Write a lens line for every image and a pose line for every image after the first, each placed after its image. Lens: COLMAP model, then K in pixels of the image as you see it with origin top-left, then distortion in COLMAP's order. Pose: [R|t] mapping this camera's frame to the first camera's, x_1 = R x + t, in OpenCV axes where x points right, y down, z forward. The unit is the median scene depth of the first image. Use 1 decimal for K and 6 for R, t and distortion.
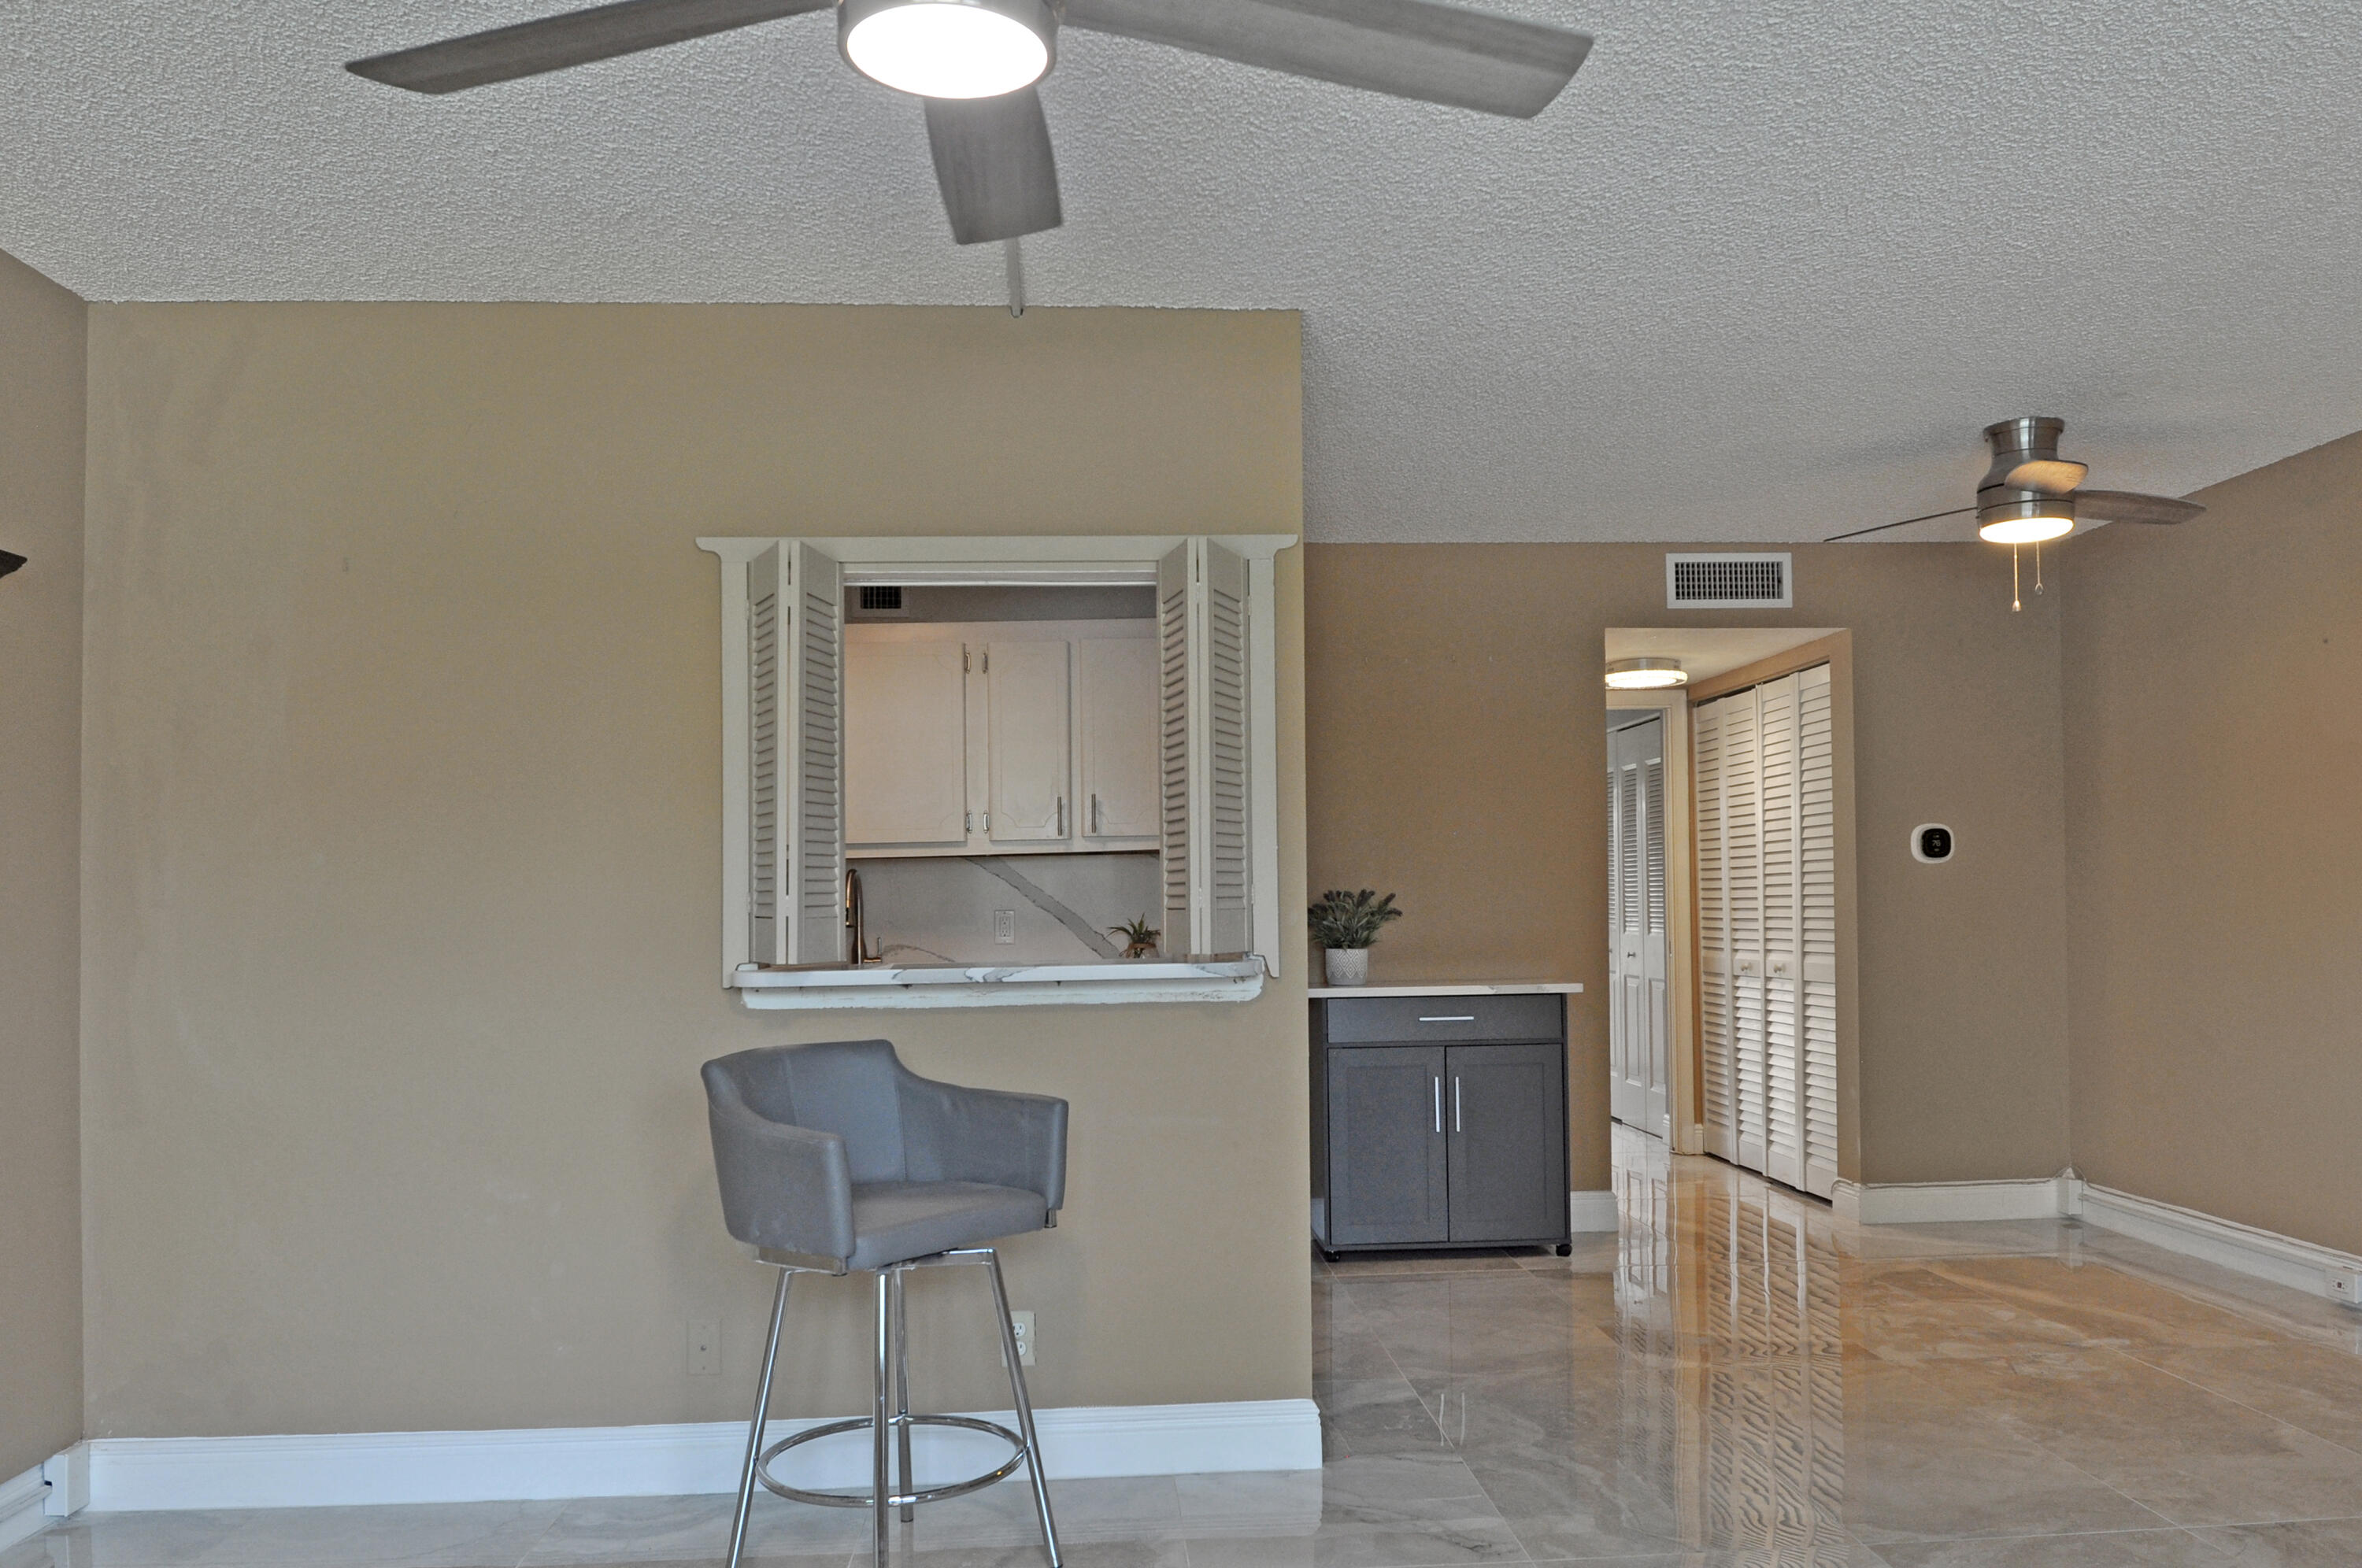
lens RADIAL K [[1773.1, 0, 1191.3], [0, 1773.1, 865.0], [0, 0, 1]] dist [0.009787, -0.052771]
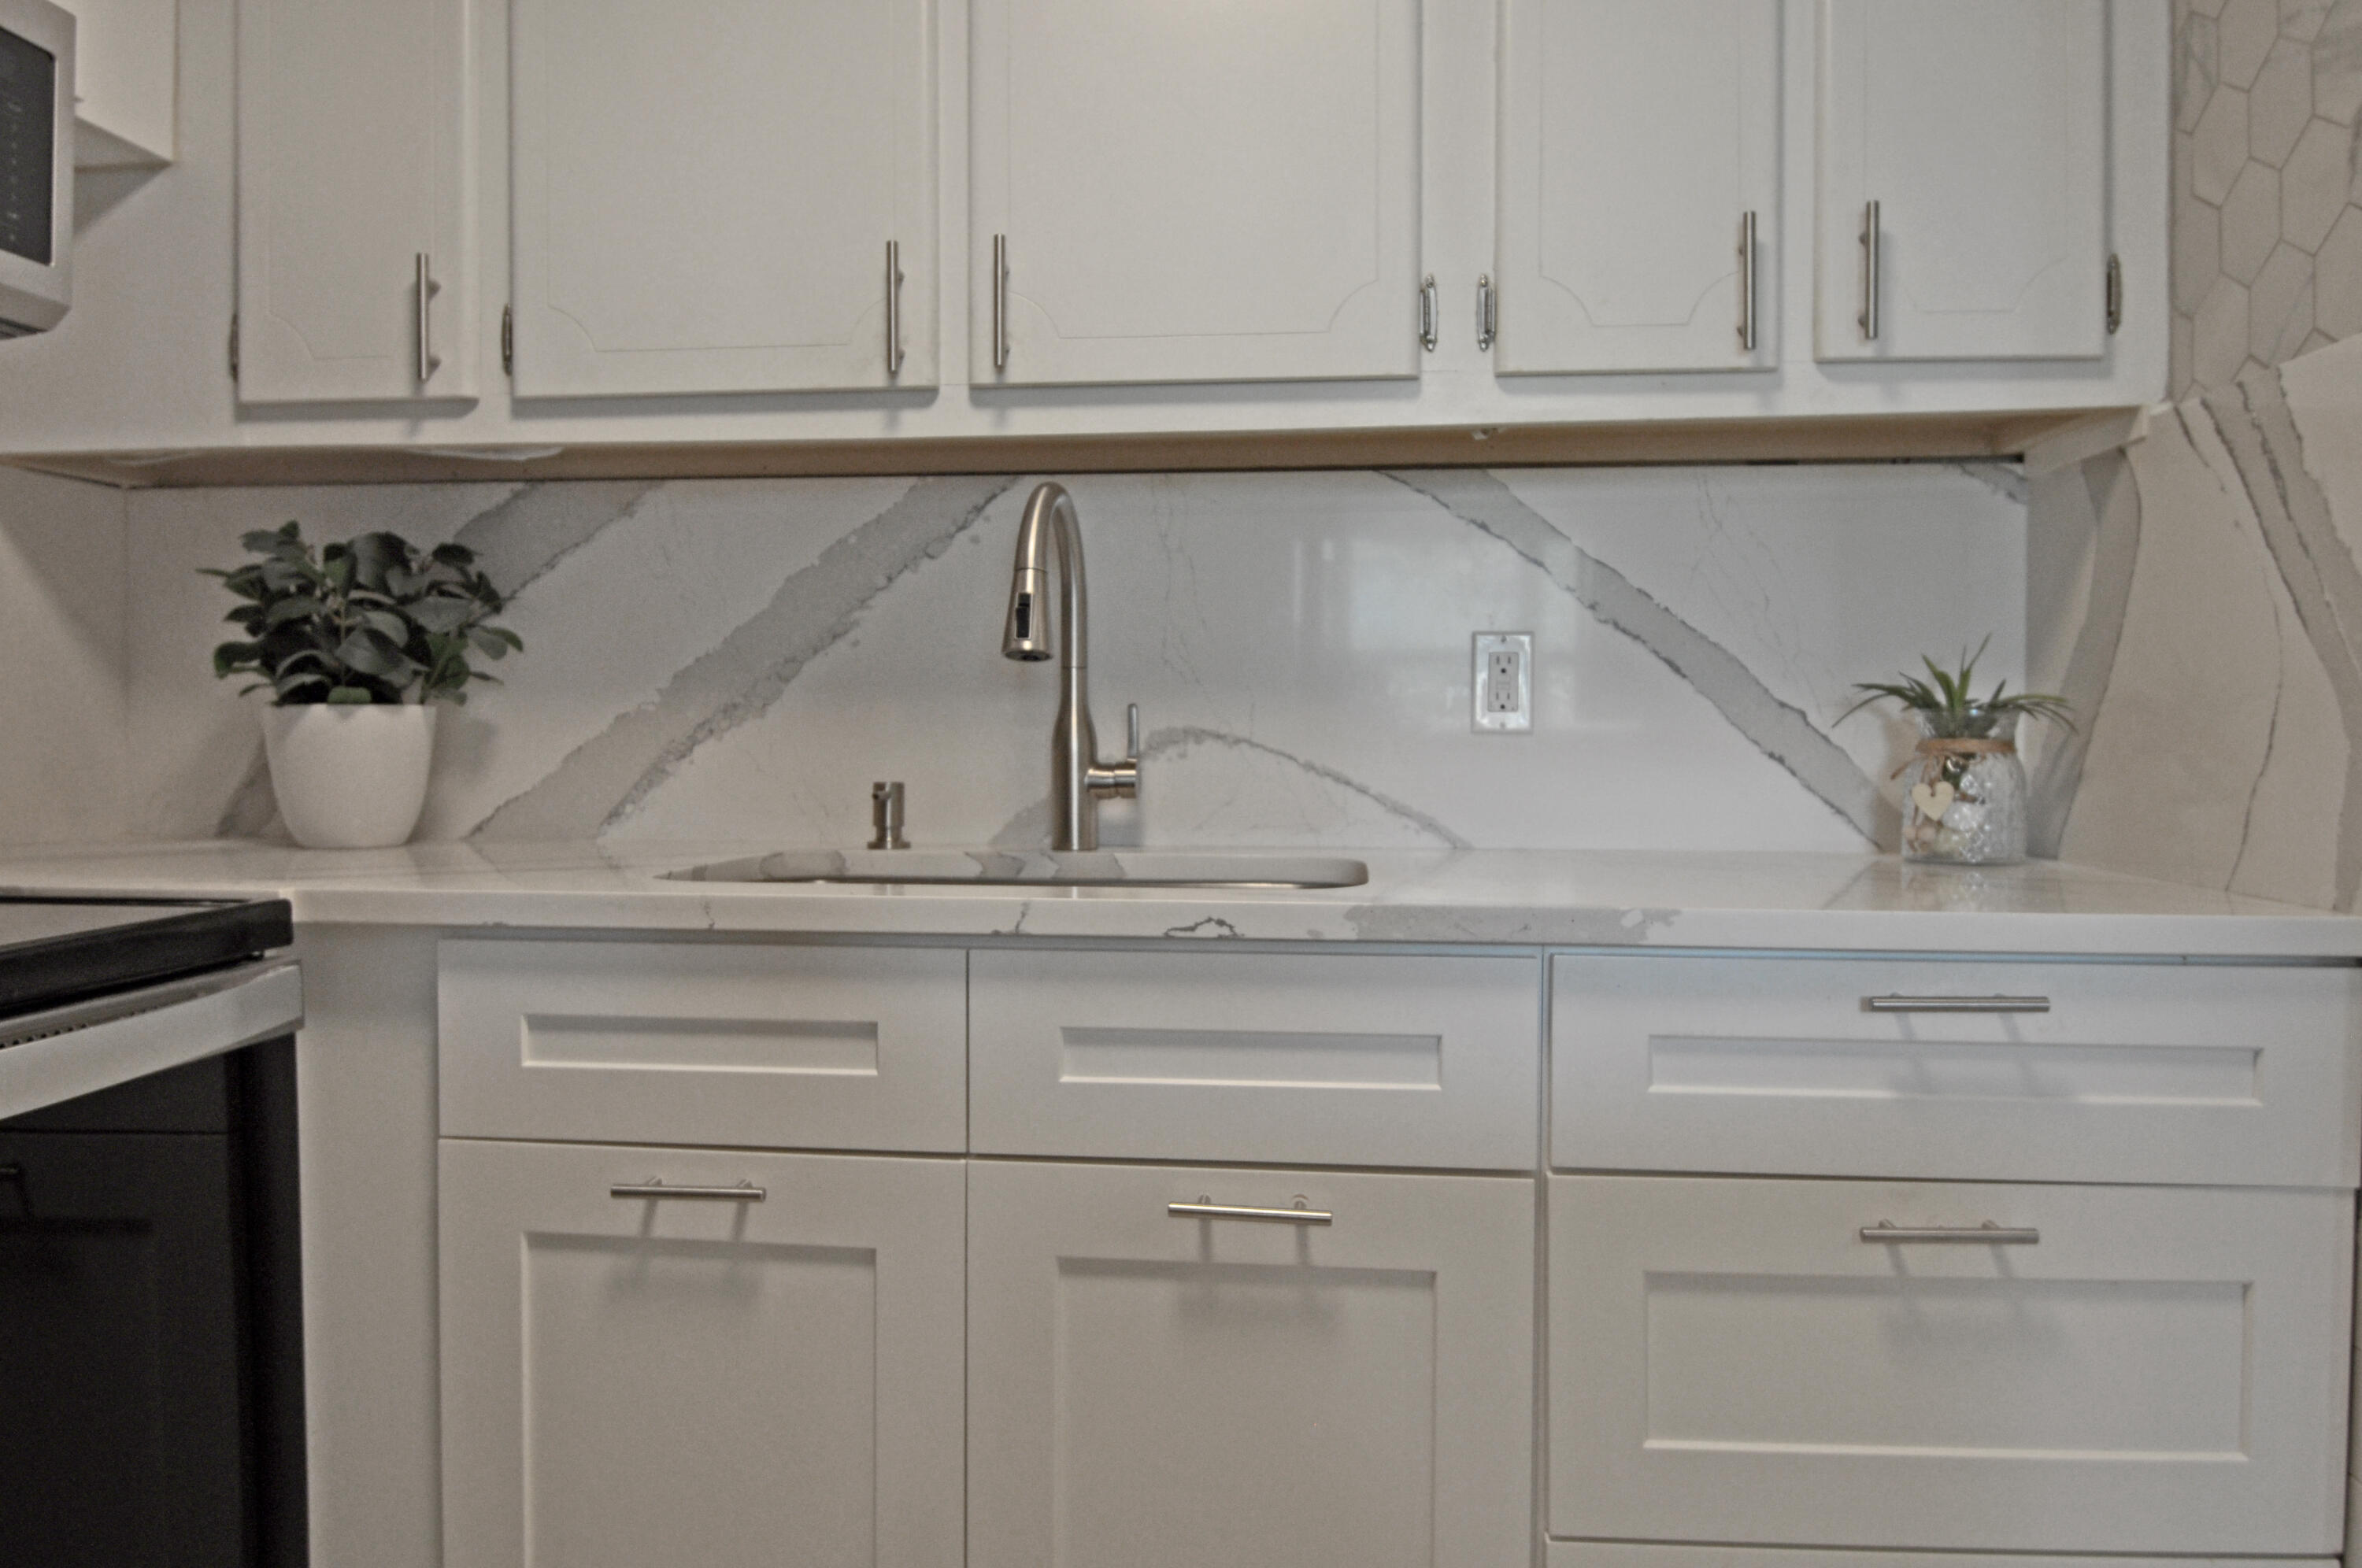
lens RADIAL K [[1660.9, 0, 1198.3], [0, 1660.9, 770.8], [0, 0, 1]] dist [0.001671, -0.039655]
pose [[0.986501, 0.025391, -0.161772, -0.116066], [-0.018001, 0.998733, 0.046985, 0.040012], [0.162760, -0.043439, 0.985709, 0.715772]]
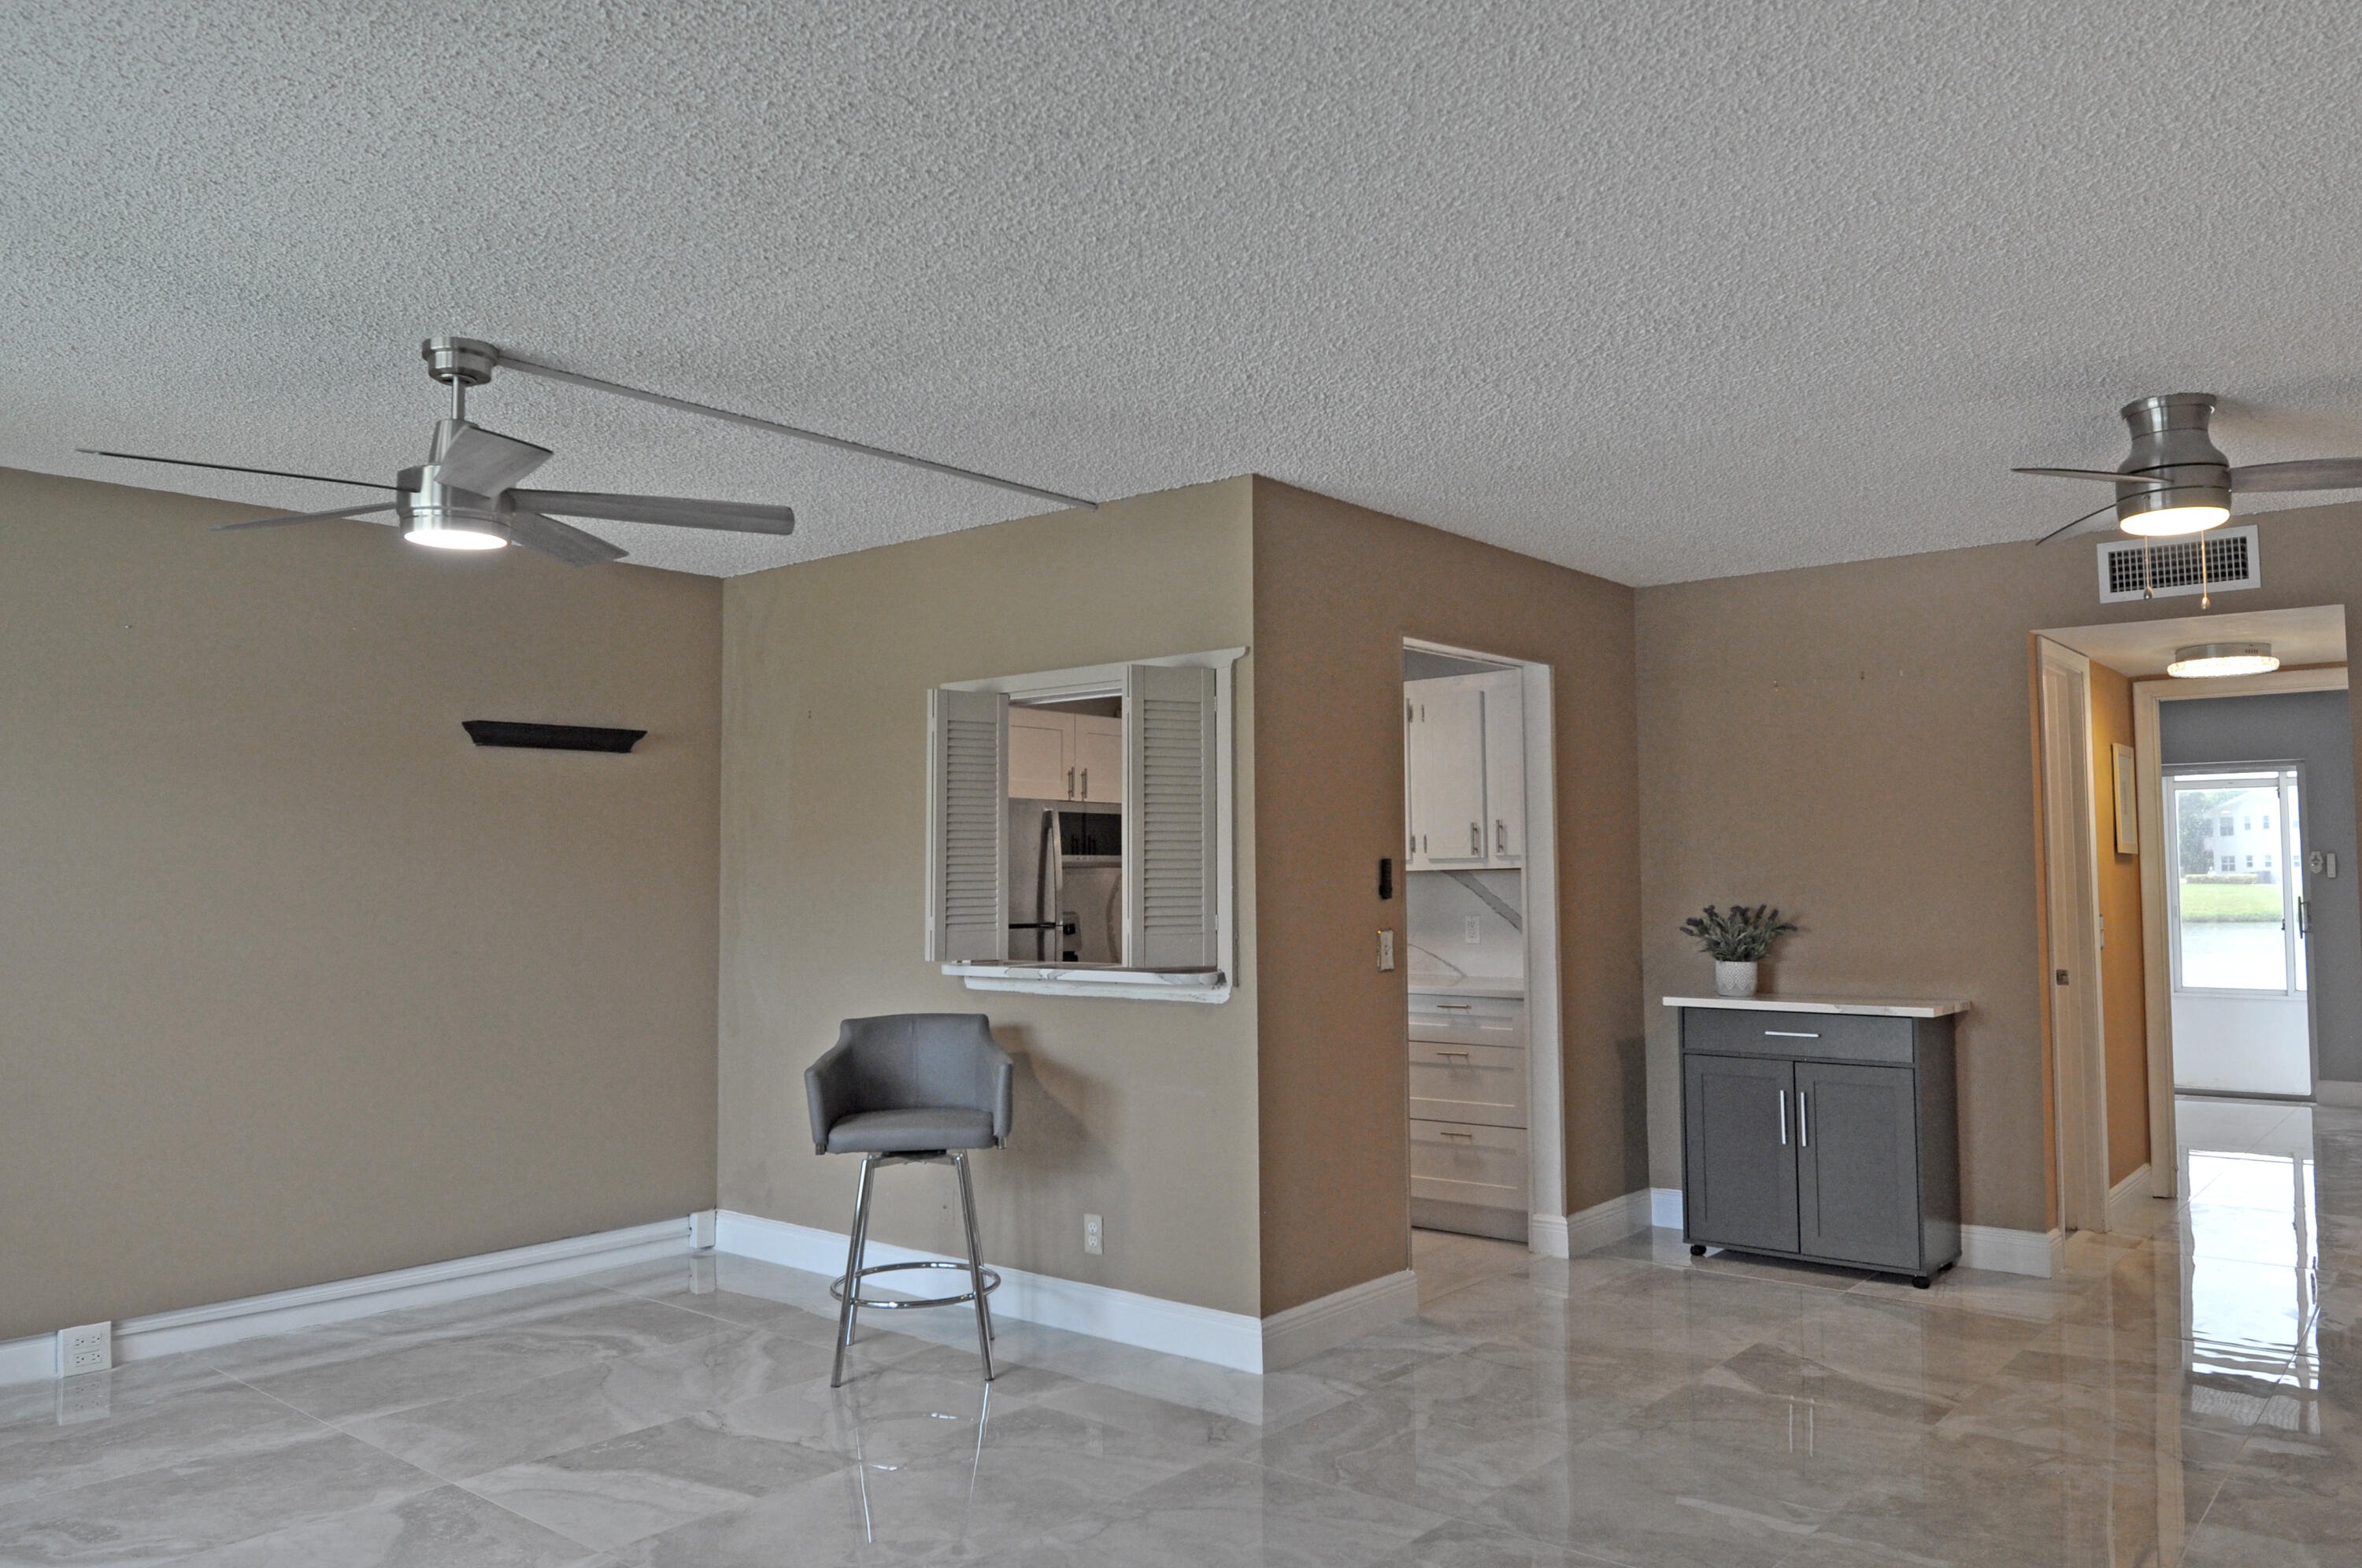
lens RADIAL K [[1660.9, 0, 1163.5], [0, 1660.9, 785.9], [0, 0, 1]] dist [0.001671, -0.039655]
pose [[0.717297, -0.027693, -0.696217, 0.552458], [0.008198, 0.999476, -0.031309, -0.029741], [0.696720, 0.016750, 0.717148, 0.055266]]
